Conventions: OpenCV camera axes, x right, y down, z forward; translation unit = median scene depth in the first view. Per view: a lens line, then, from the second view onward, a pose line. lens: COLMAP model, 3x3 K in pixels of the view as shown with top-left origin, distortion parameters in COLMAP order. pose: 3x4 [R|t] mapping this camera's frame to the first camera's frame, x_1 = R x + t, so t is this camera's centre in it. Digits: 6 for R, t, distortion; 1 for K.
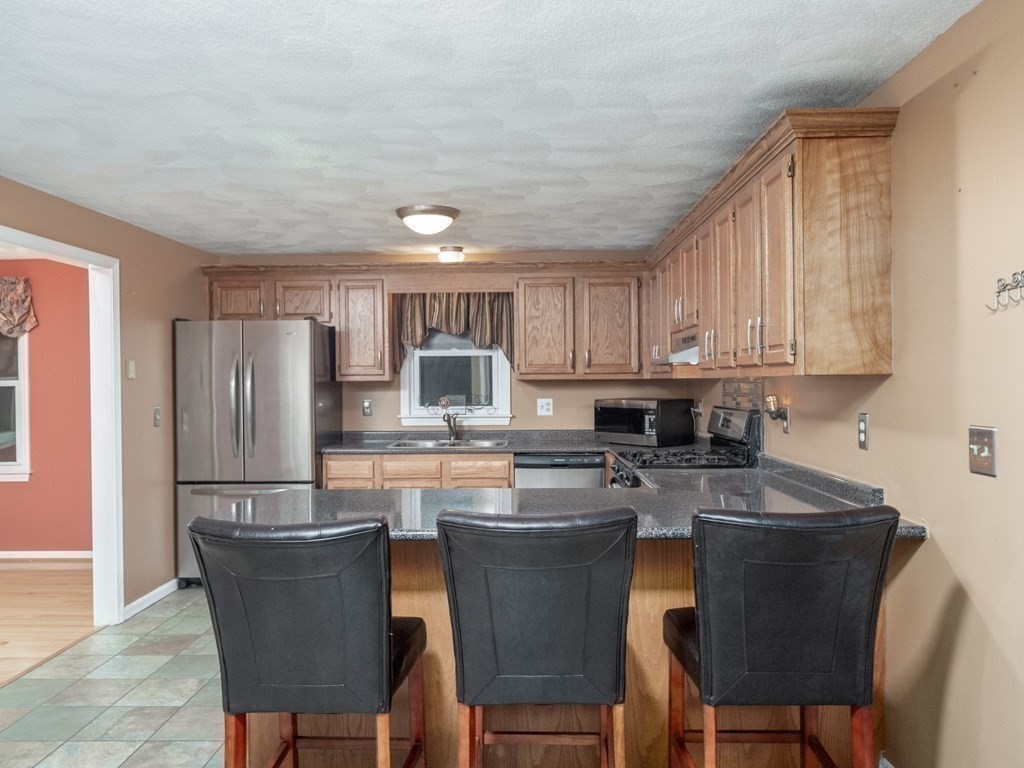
lens RADIAL K [[771.8, 0, 512.0], [0, 771.8, 384.0], [0, 0, 1]] dist [0.000571, -0.004813]
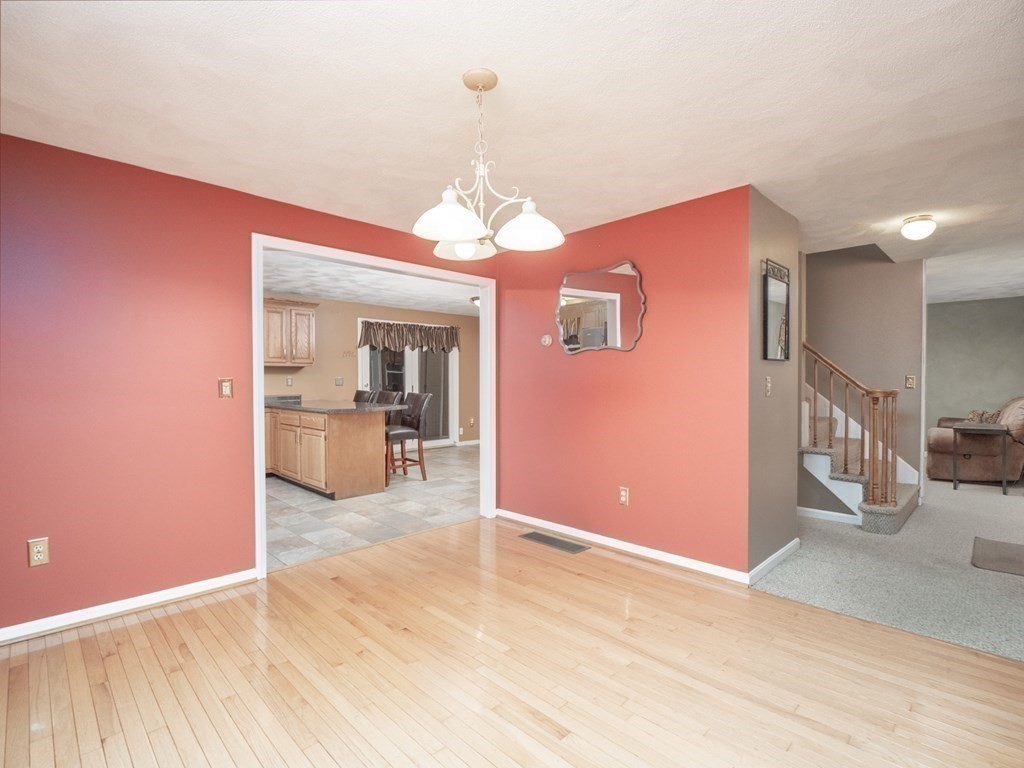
lens RADIAL K [[501.3, 0, 512.0], [0, 501.3, 384.0], [0, 0, 1]] dist [-0.017363, -0.000575]
pose [[-0.721479, 0.001490, 0.692435, -1.011049], [0.011870, 0.999877, 0.010216, 0.029967], [-0.692335, 0.015590, -0.721408, 0.999443]]
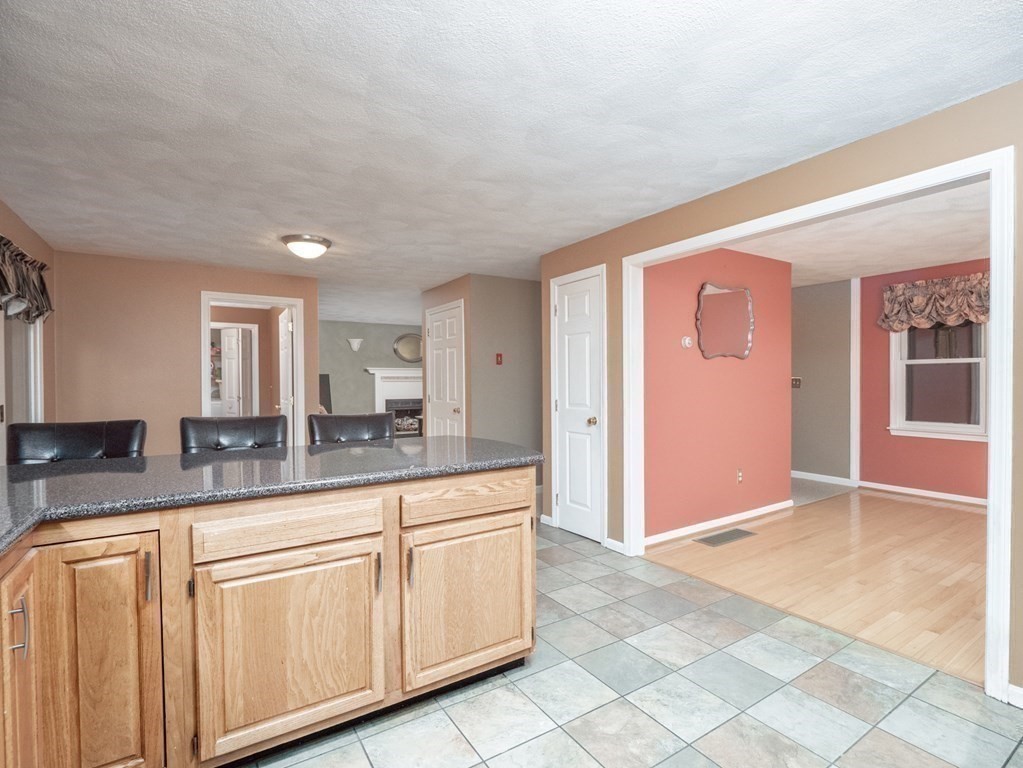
lens RADIAL K [[500.8, 0, 511.5], [0, 500.8, 384.0], [0, 0, 1]] dist [-0.017363, -0.000575]
pose [[-0.830949, 0.019715, -0.555999, 0.058066], [0.012088, 0.999776, 0.017385, 0.019543], [0.556217, 0.007725, -0.831001, 0.890080]]
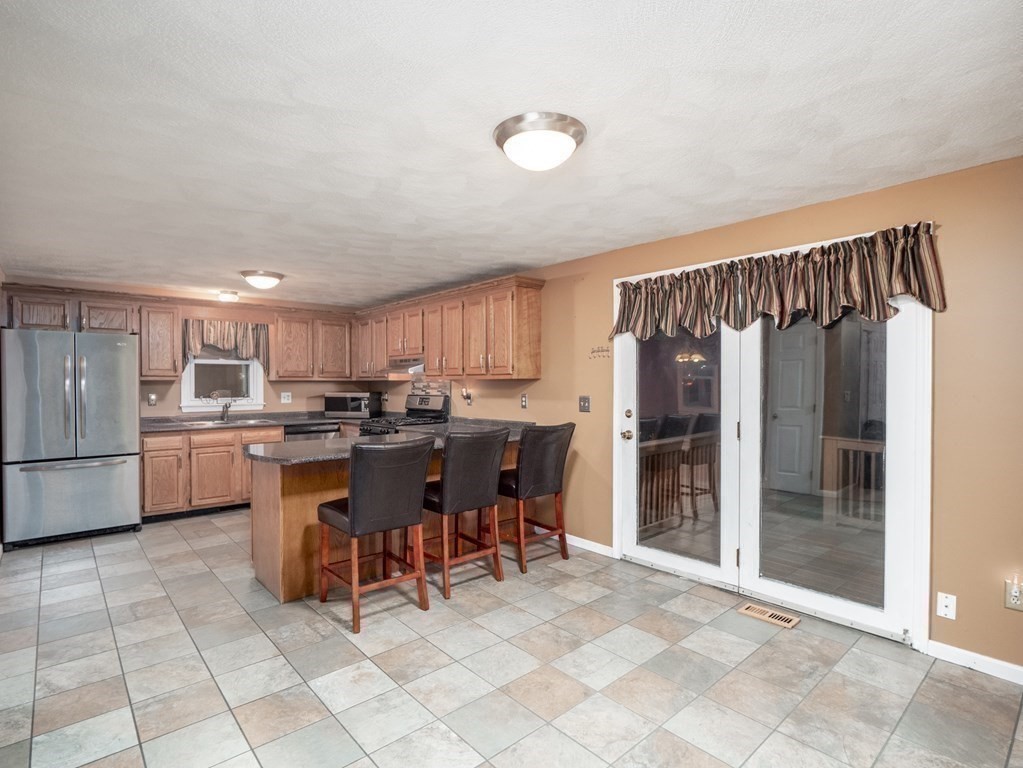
lens RADIAL K [[529.9, 0, 511.5], [0, 529.9, 384.0], [0, 0, 1]] dist [-0.000713, 0.000134]
pose [[0.738307, 0.004434, 0.674450, -0.372173], [-0.001276, 0.999986, -0.005177, 0.006898], [-0.674463, 0.002962, 0.738302, -0.127912]]
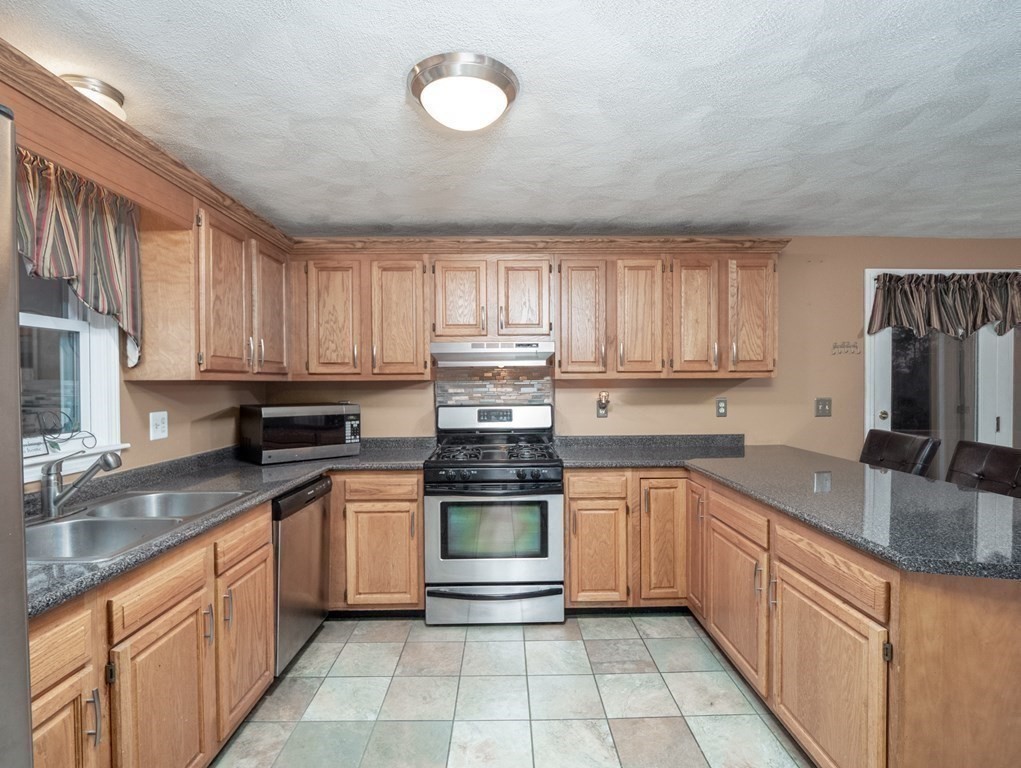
lens RADIAL K [[499.8, 0, 510.5], [0, 499.8, 384.0], [0, 0, 1]] dist [-0.017363, -0.000575]
pose [[-0.028144, 0.006153, 0.999585, -0.381721], [0.010470, 0.999928, -0.005861, 0.002349], [-0.999549, 0.010301, -0.028206, 0.773503]]
